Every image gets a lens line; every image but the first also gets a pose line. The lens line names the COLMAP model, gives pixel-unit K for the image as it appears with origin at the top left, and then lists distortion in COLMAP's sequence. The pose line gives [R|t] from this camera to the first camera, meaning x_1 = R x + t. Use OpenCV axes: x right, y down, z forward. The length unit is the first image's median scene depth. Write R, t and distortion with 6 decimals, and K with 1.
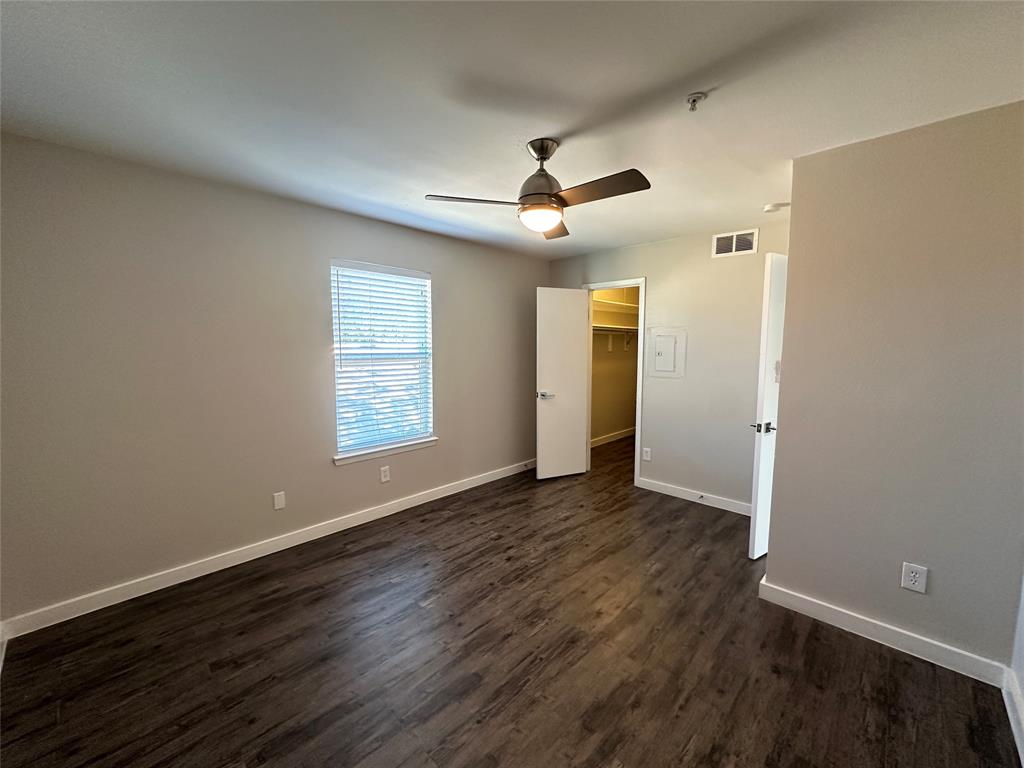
lens RADIAL K [[407.6, 0, 510.2], [0, 407.6, 383.7], [0, 0, 1]] dist [-0.000267, -0.000043]
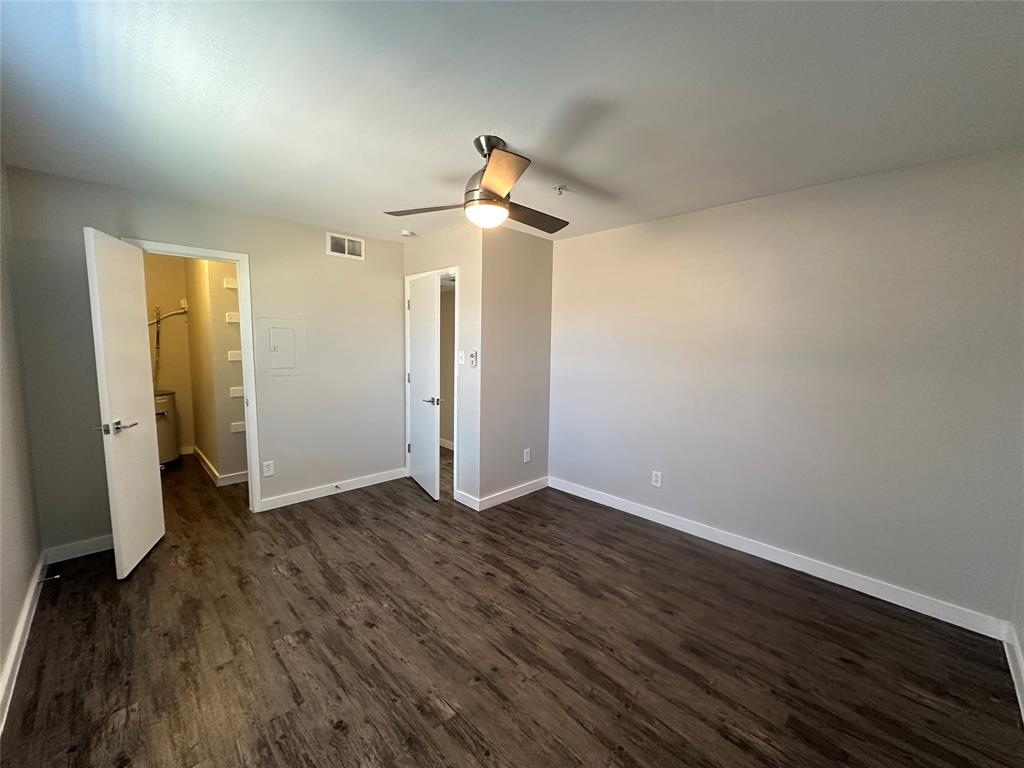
lens RADIAL K [[407.6, 0, 510.2], [0, 407.6, 383.7], [0, 0, 1]] dist [-0.000267, -0.000043]
pose [[0.029612, -0.103920, 0.994145, -0.659358], [0.083206, 0.991385, 0.101154, -0.061974], [-0.996092, 0.079724, 0.038004, 0.643808]]
